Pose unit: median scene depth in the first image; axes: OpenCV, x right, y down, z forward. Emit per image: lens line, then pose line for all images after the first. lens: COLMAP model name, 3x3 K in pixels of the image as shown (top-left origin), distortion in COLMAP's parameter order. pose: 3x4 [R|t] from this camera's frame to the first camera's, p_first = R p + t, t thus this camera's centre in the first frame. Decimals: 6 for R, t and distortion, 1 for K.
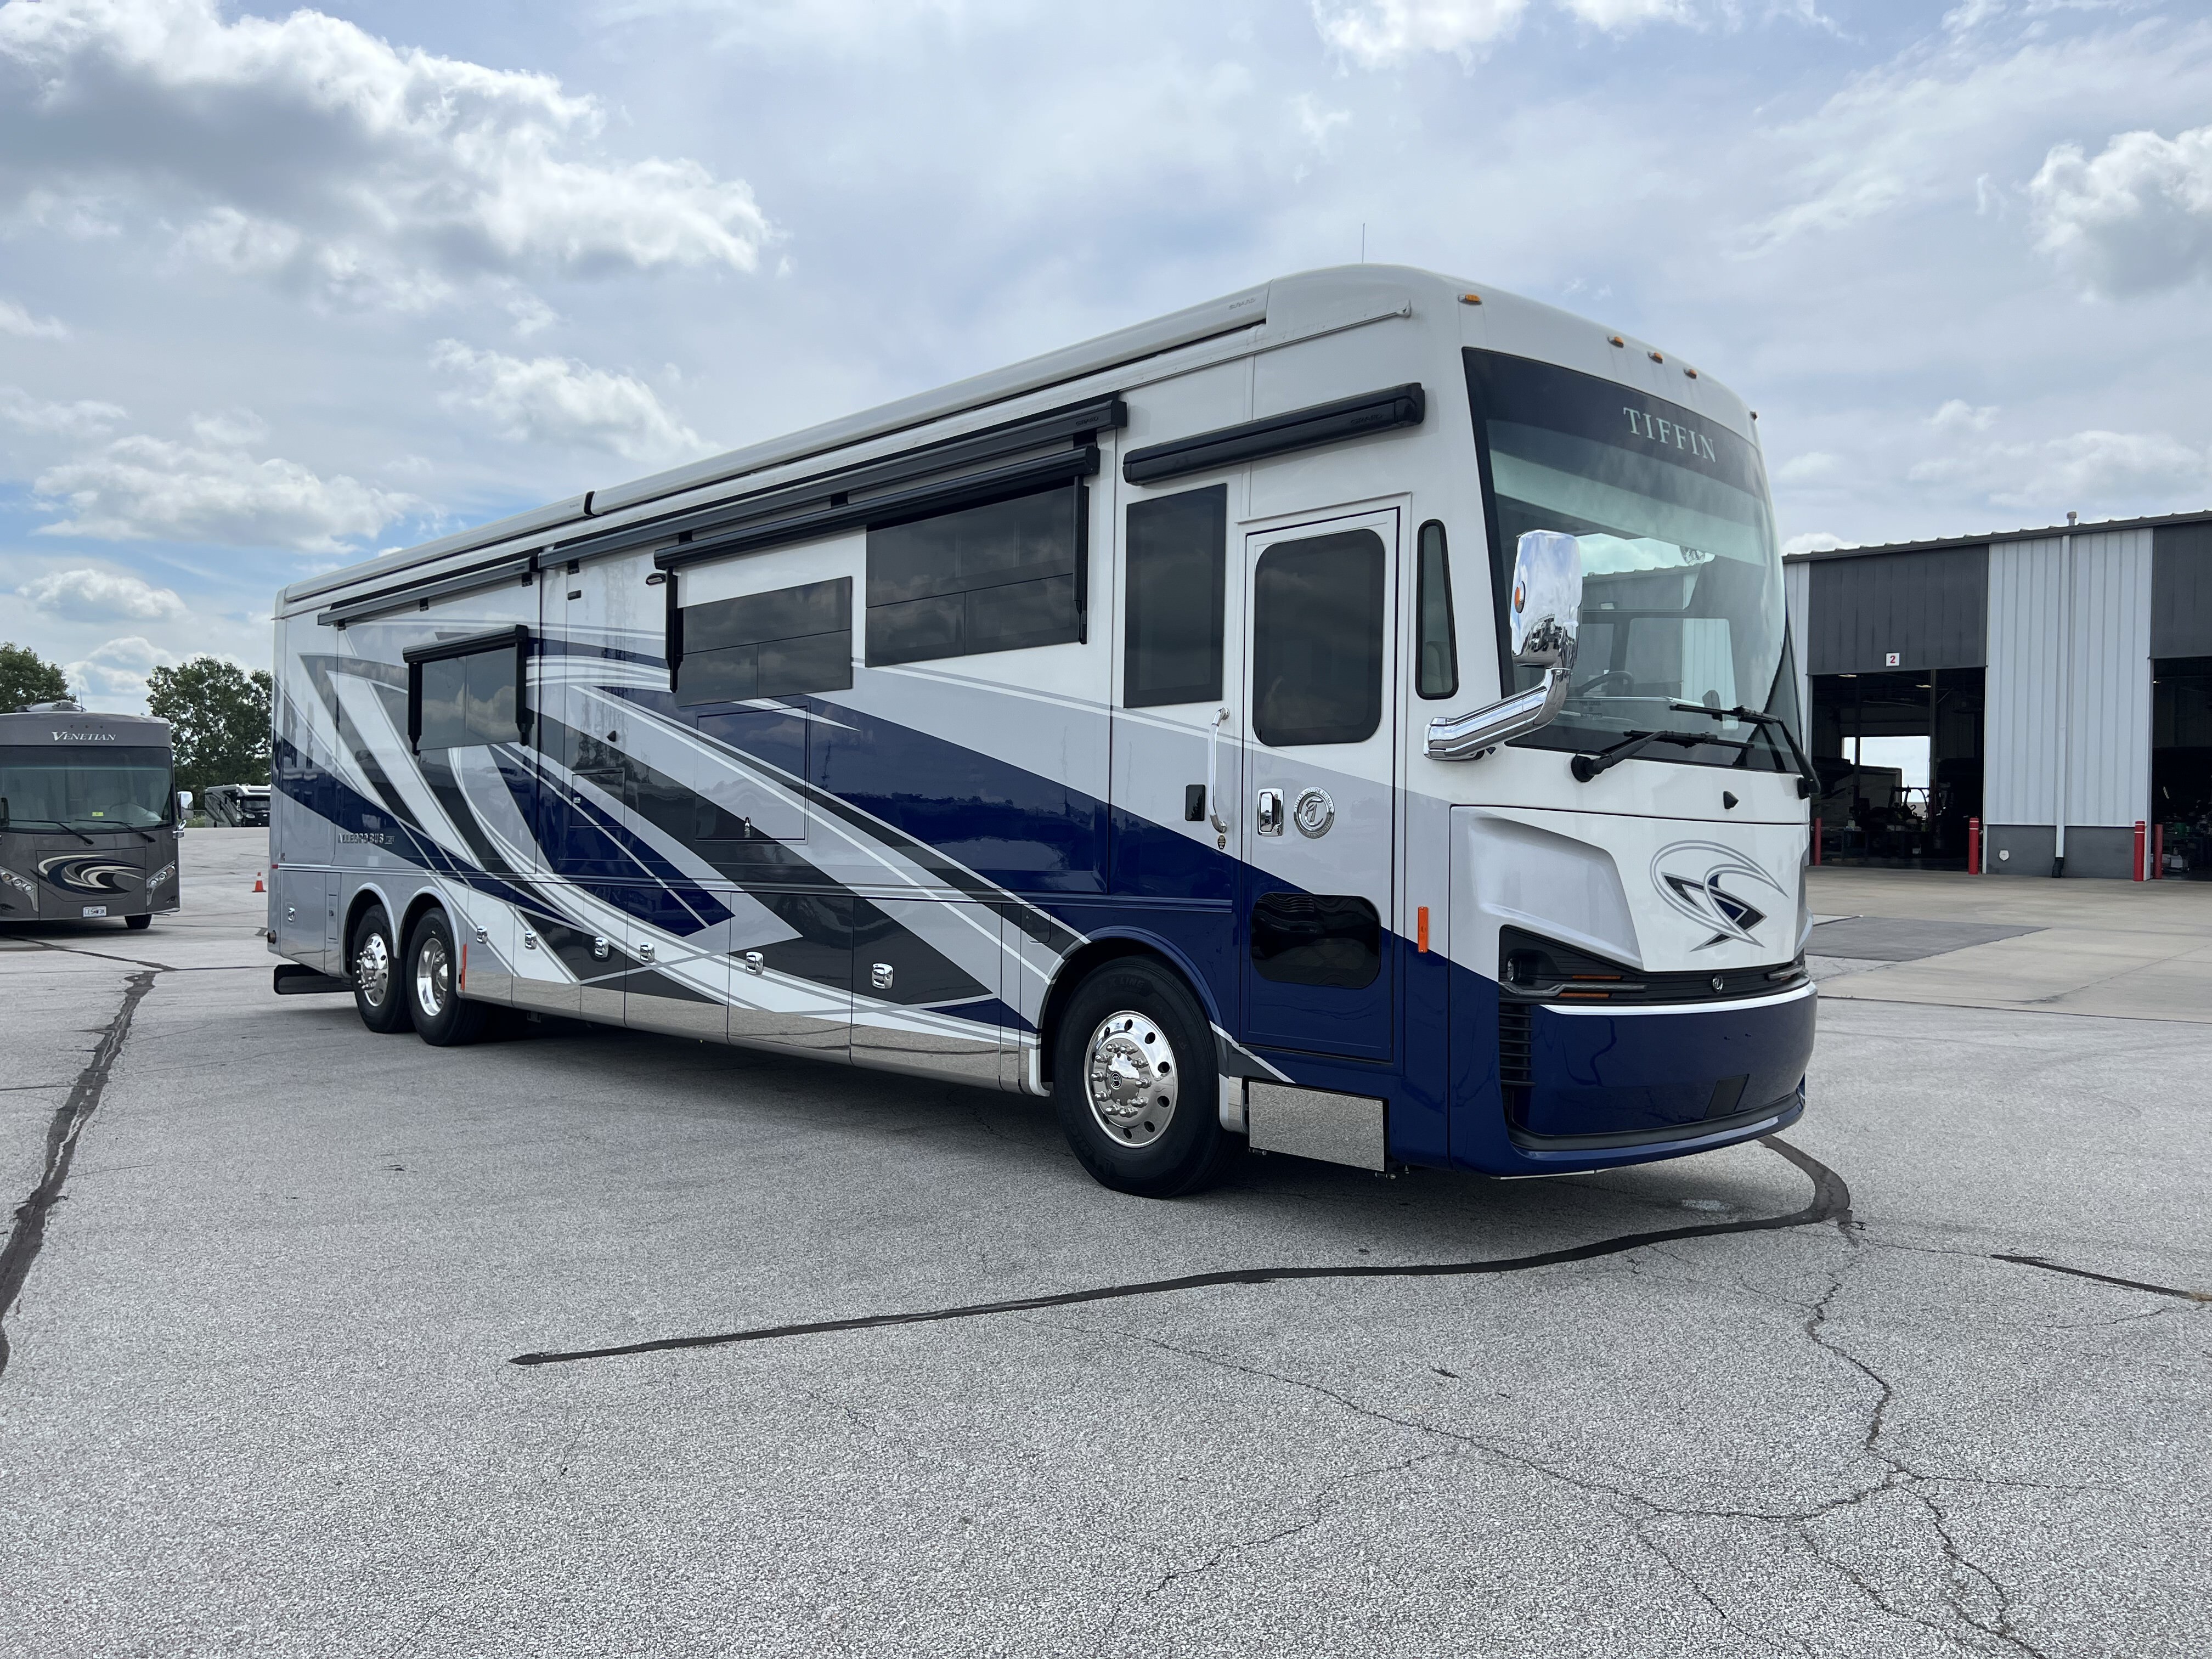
lens RADIAL K [[1676.4, 0, 1106.0], [0, 1676.4, 829.5], [0, 0, 1]] dist [0.101908, 0.000425]
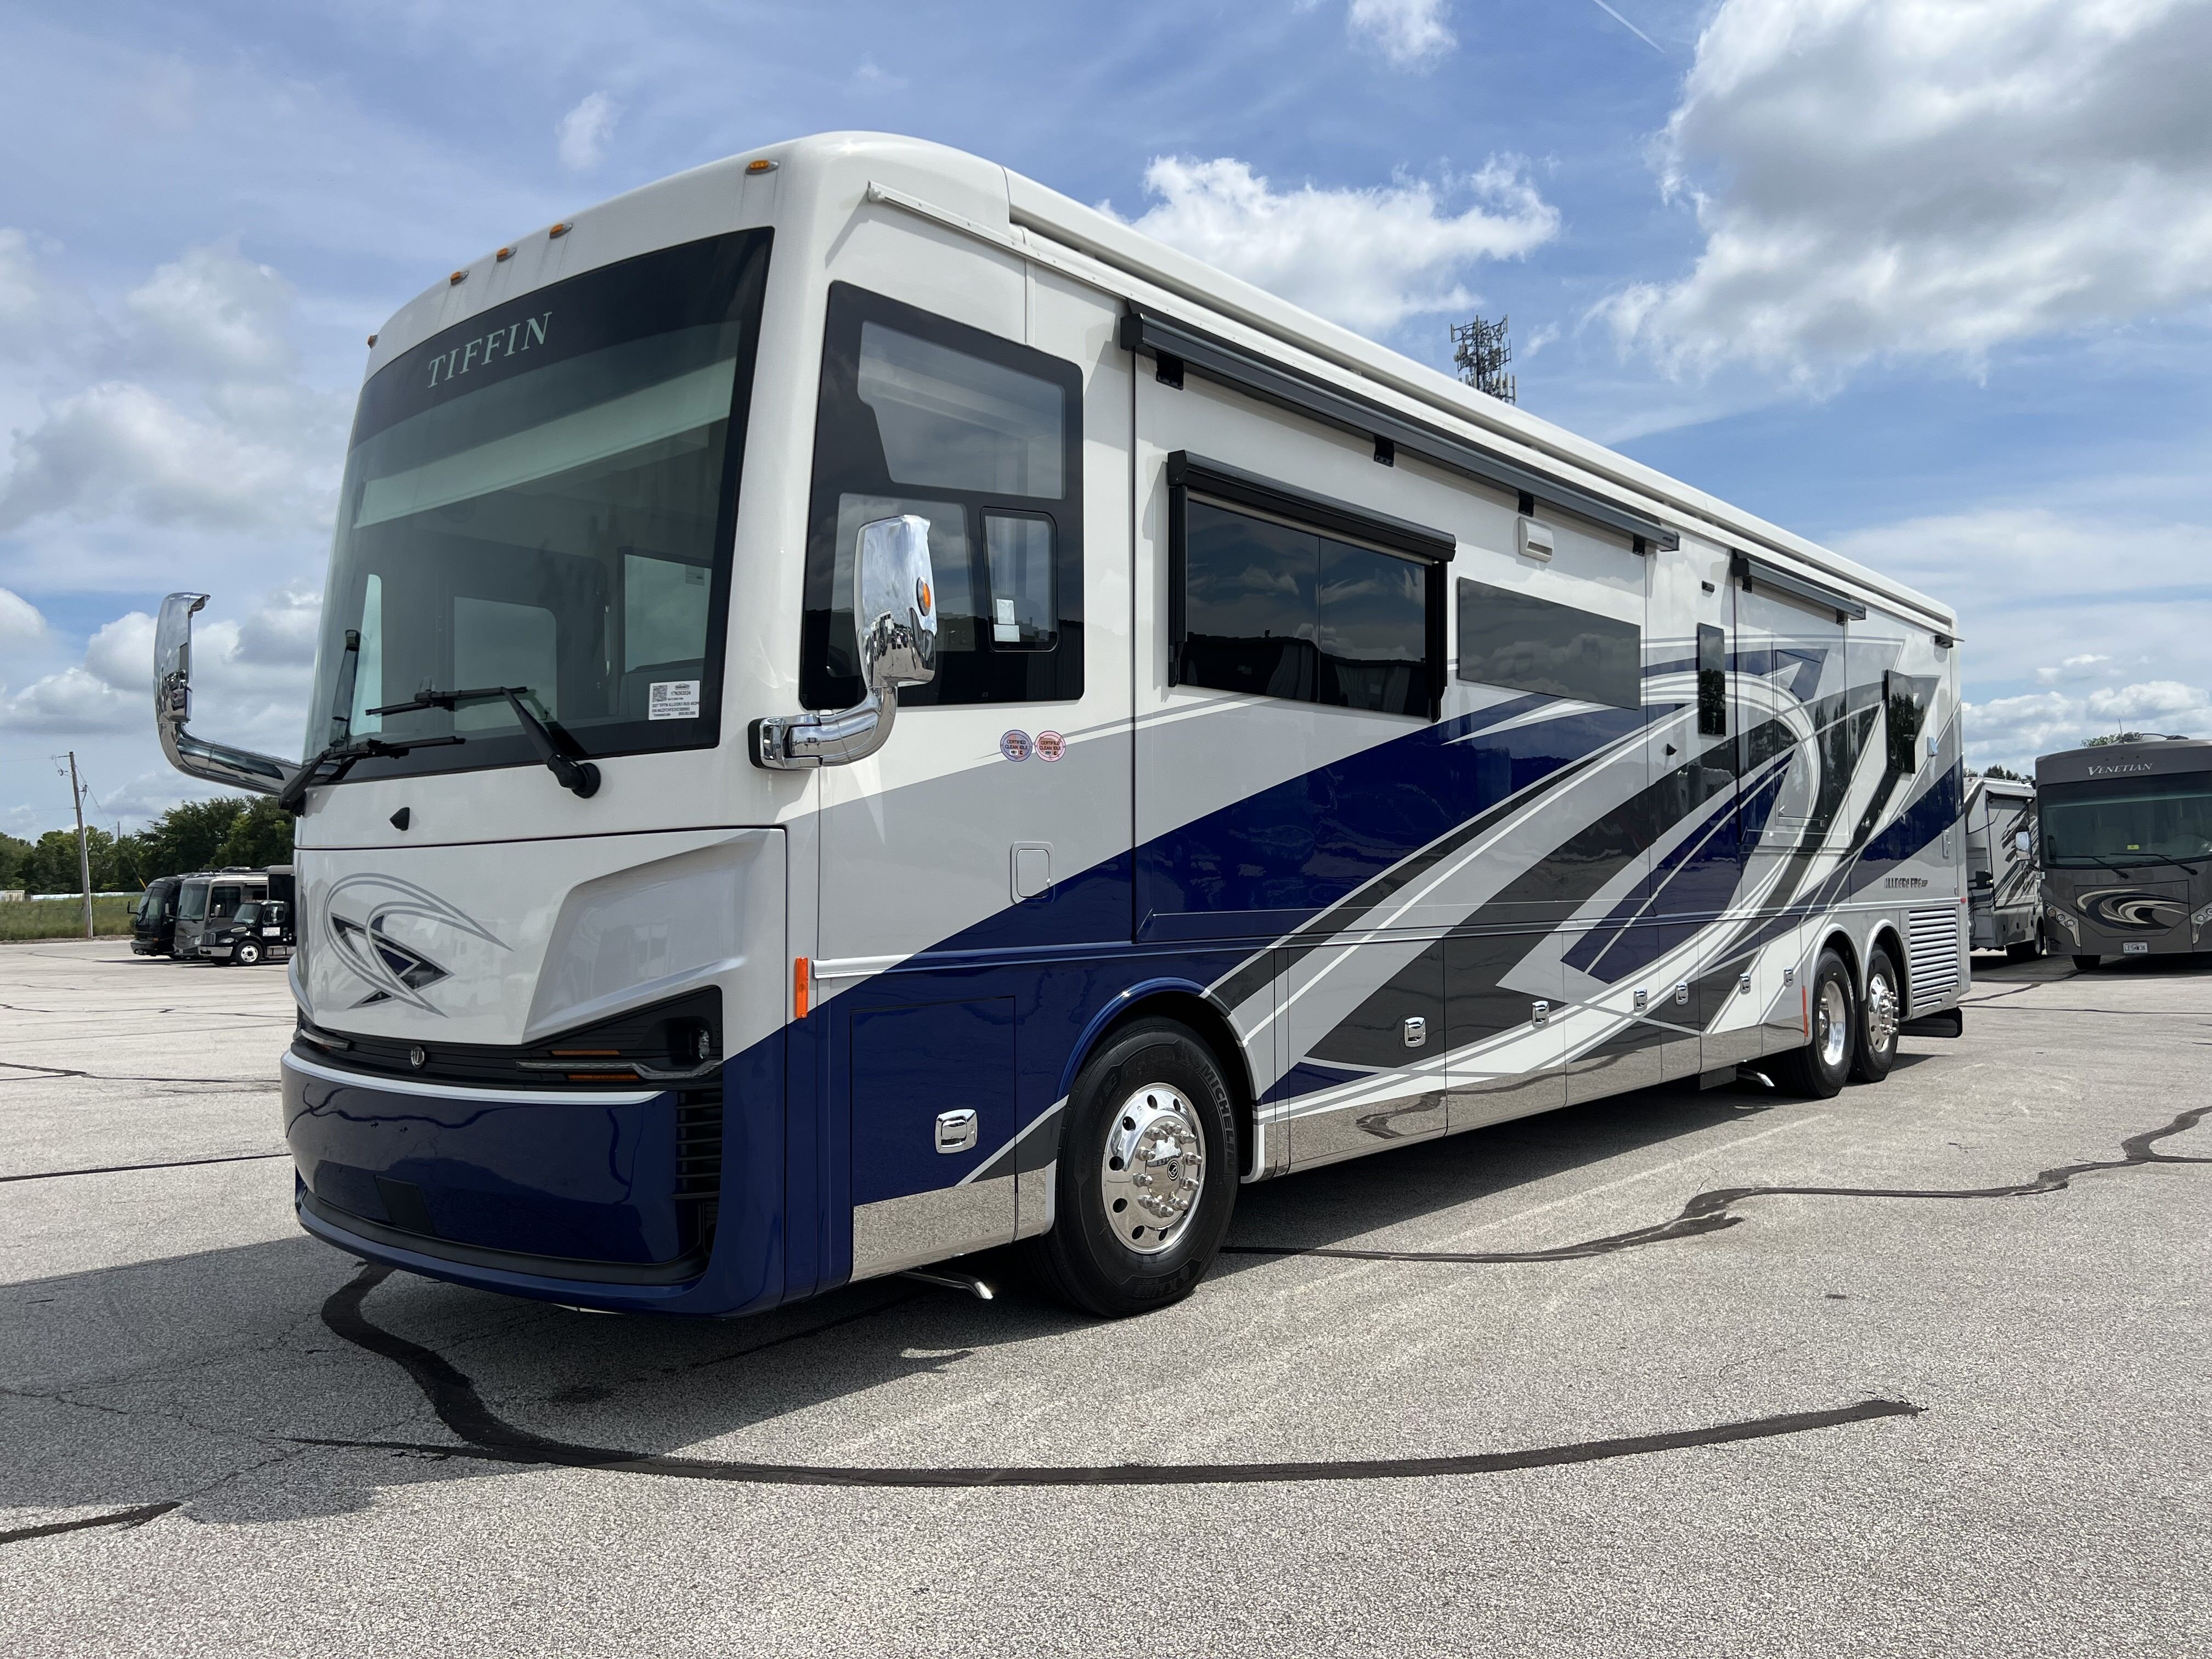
lens RADIAL K [[1708.5, 0, 1106.0], [0, 1708.5, 829.5], [0, 0, 1]] dist [-0.054501, 0.000227]
pose [[0.126509, -0.049327, -0.990738, 1.133072], [0.028207, 0.998538, -0.046114, 0.031560], [0.991564, -0.022112, 0.127715, 1.190091]]
